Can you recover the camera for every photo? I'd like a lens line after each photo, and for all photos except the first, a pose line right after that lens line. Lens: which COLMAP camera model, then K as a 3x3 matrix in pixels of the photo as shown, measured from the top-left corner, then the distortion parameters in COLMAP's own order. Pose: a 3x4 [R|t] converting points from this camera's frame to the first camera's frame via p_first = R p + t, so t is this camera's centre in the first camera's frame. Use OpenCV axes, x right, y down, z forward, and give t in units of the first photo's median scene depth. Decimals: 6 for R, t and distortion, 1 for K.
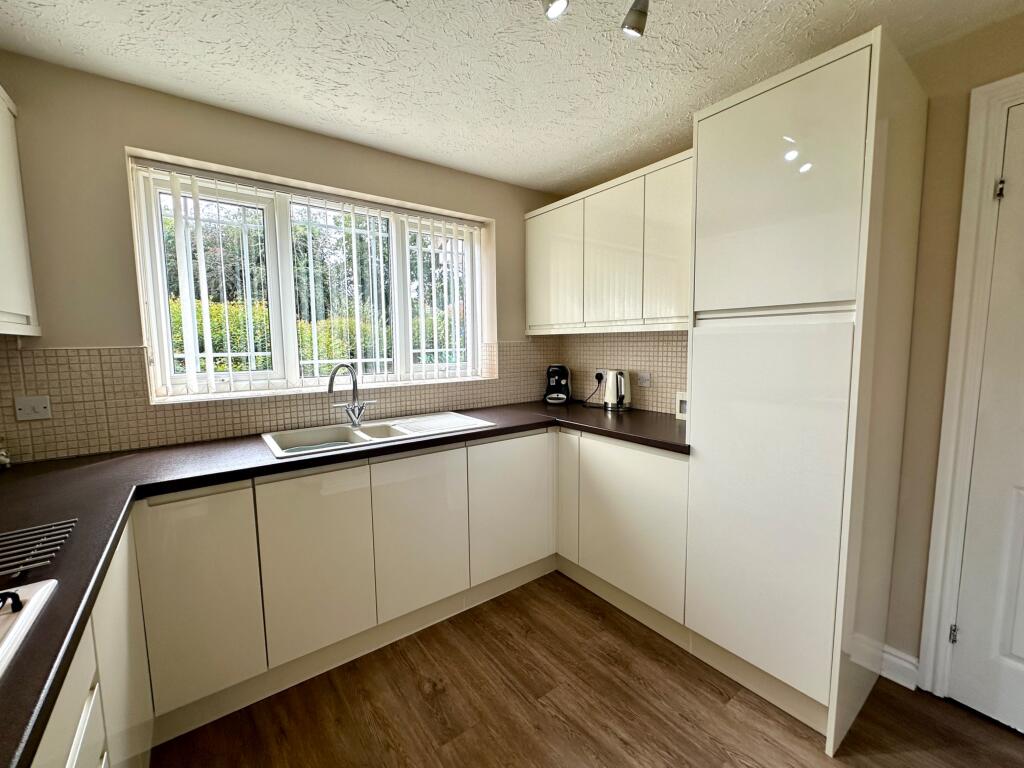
lens RADIAL K [[423.2, 0, 512.0], [0, 423.2, 384.0], [0, 0, 1]] dist [0.000084, 0.000132]
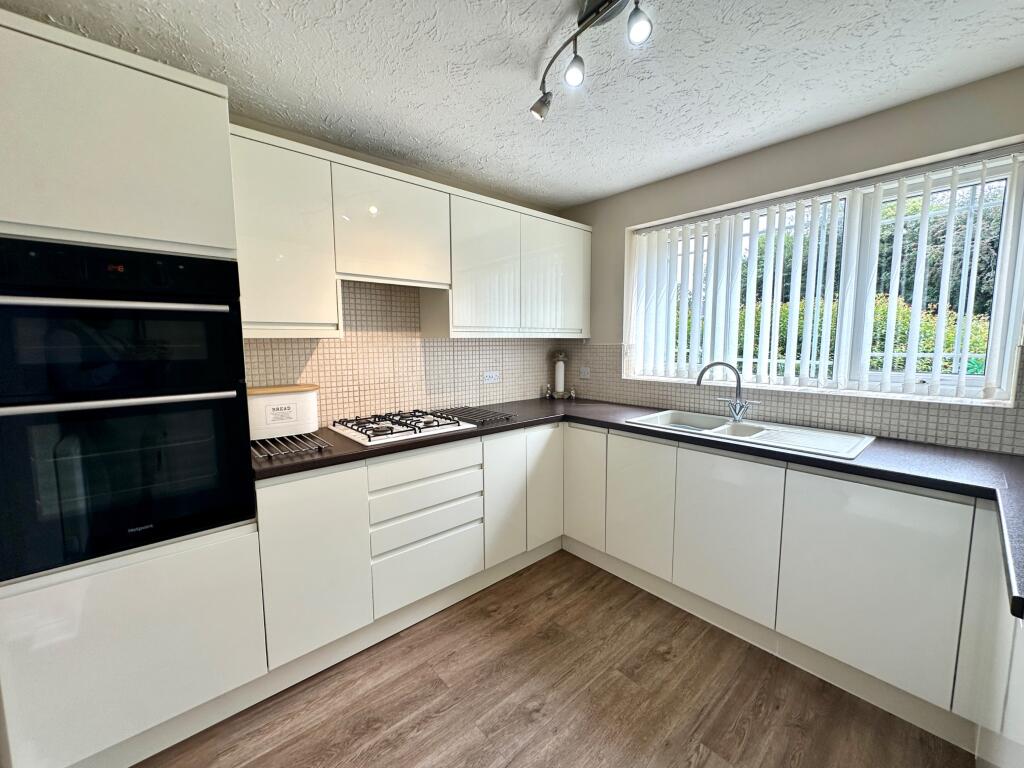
lens RADIAL K [[410.2, 0, 512.0], [0, 410.2, 384.0], [0, 0, 1]] dist [-0.000201, -0.000128]
pose [[0.082848, 0.115493, -0.989847, 0.720038], [-0.095540, 0.989607, 0.107468, -0.062021], [0.991972, 0.085666, 0.093022, 0.403121]]
